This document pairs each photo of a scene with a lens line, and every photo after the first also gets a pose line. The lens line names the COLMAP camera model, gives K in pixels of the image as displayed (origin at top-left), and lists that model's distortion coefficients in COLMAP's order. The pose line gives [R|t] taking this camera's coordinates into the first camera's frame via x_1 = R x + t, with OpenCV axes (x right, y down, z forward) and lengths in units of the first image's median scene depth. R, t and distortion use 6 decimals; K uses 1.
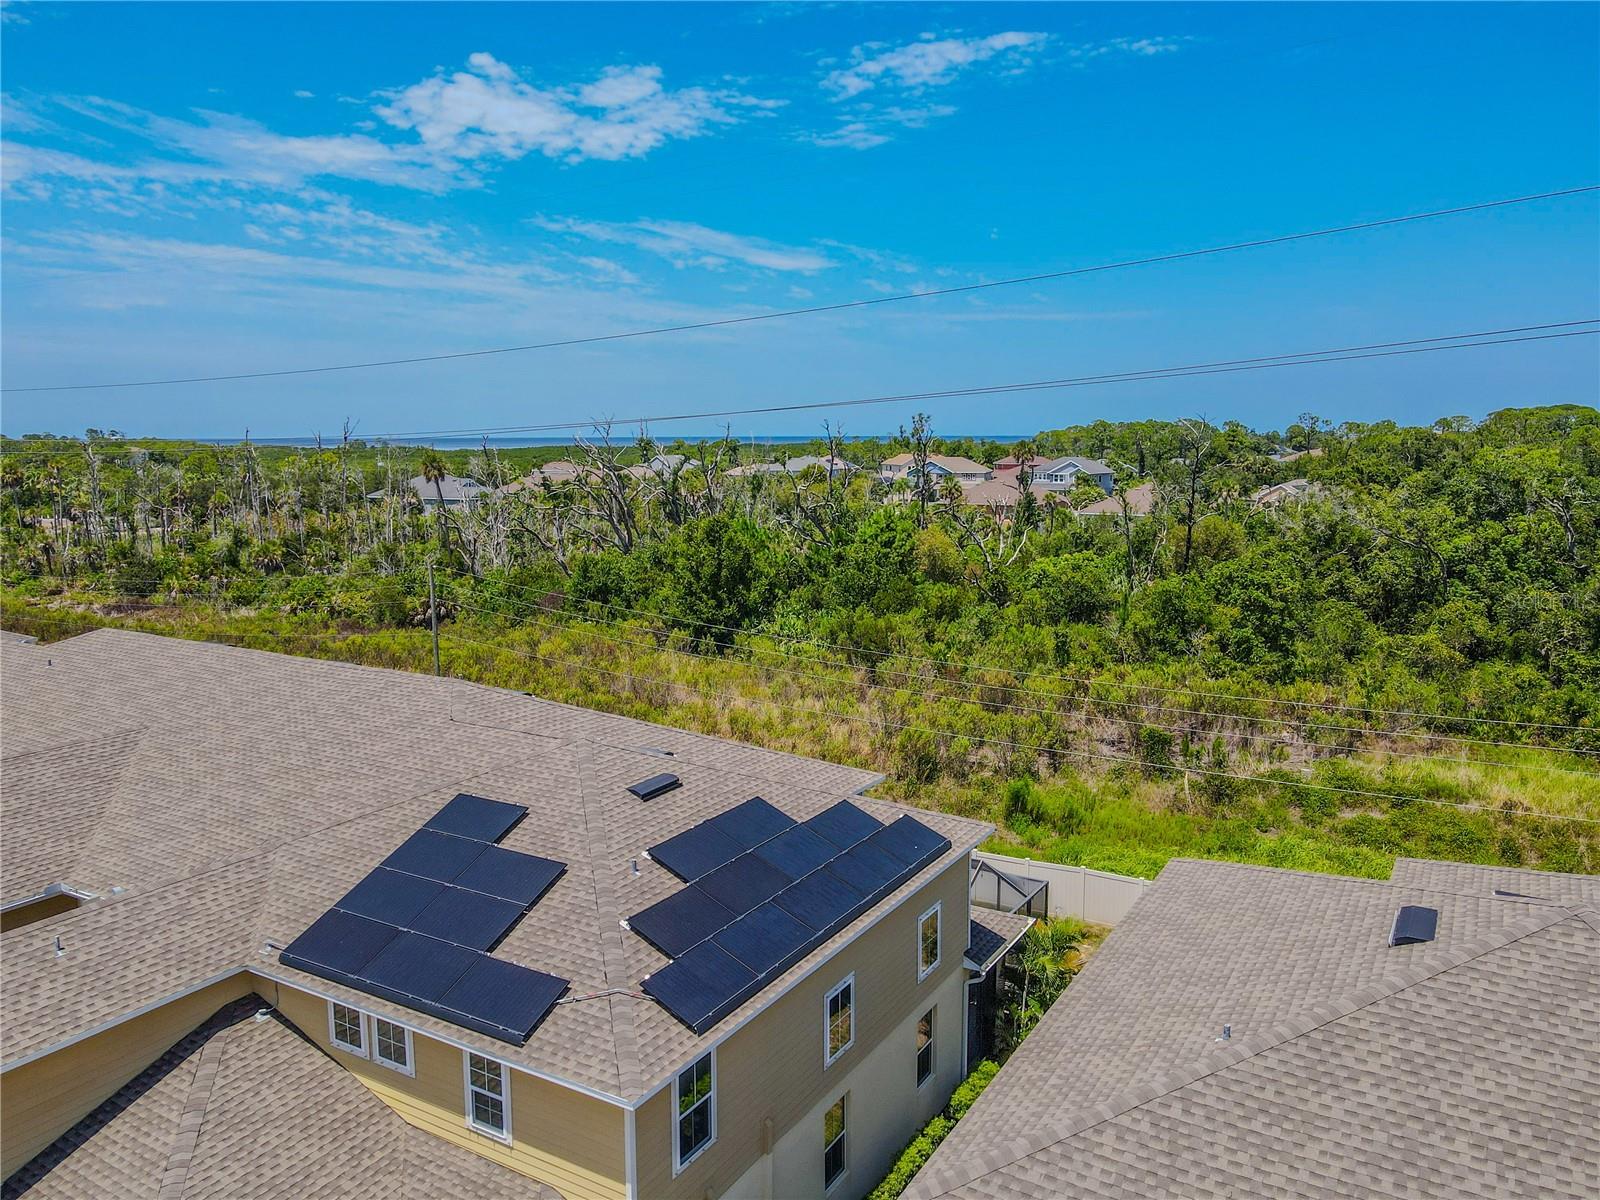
lens RADIAL K [[1162.5, 0, 790.7], [0, 1162.5, 599.3], [0, 0, 1]] dist [0.000617, 0.006655]
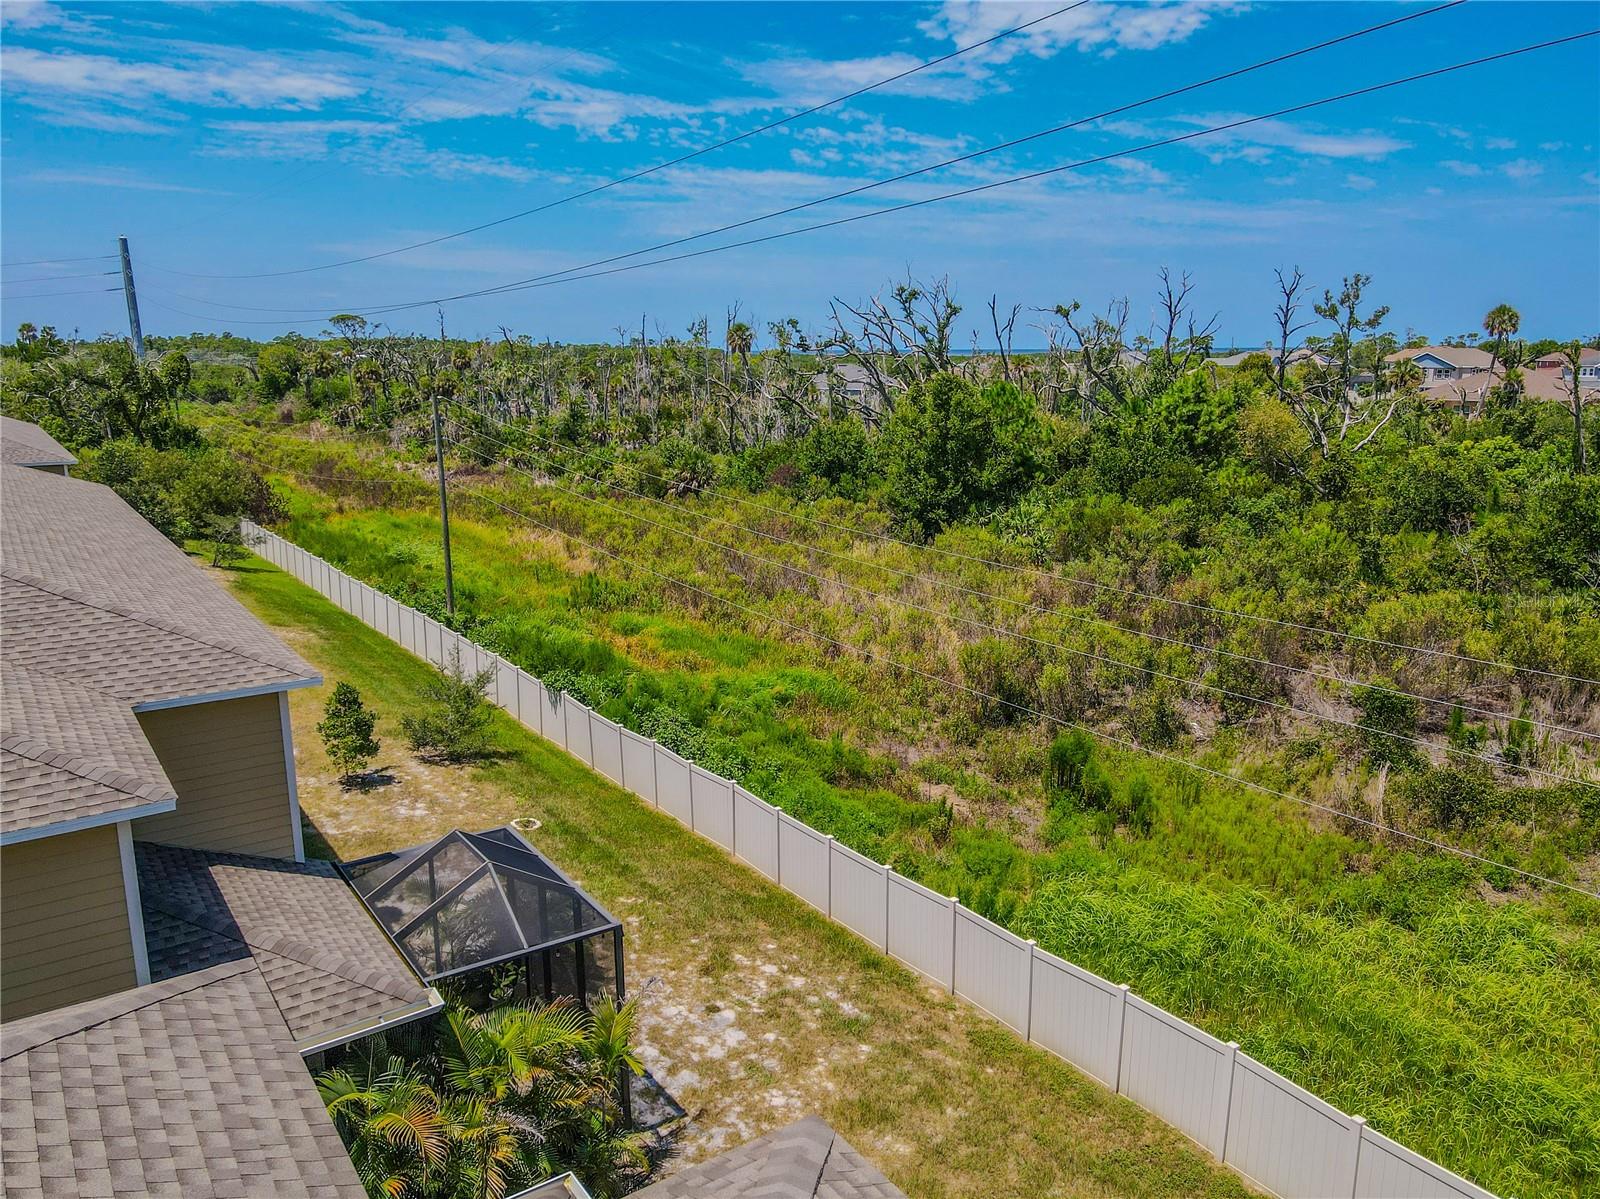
lens RADIAL K [[1162.5, 0, 793.7], [0, 1162.5, 599.0], [0, 0, 1]] dist [0.000617, 0.006655]
pose [[0.910321, 0.083333, -0.405428, 0.179886], [-0.053719, 0.995025, 0.083904, 0.021400], [0.410403, -0.054601, 0.910268, 0.216175]]
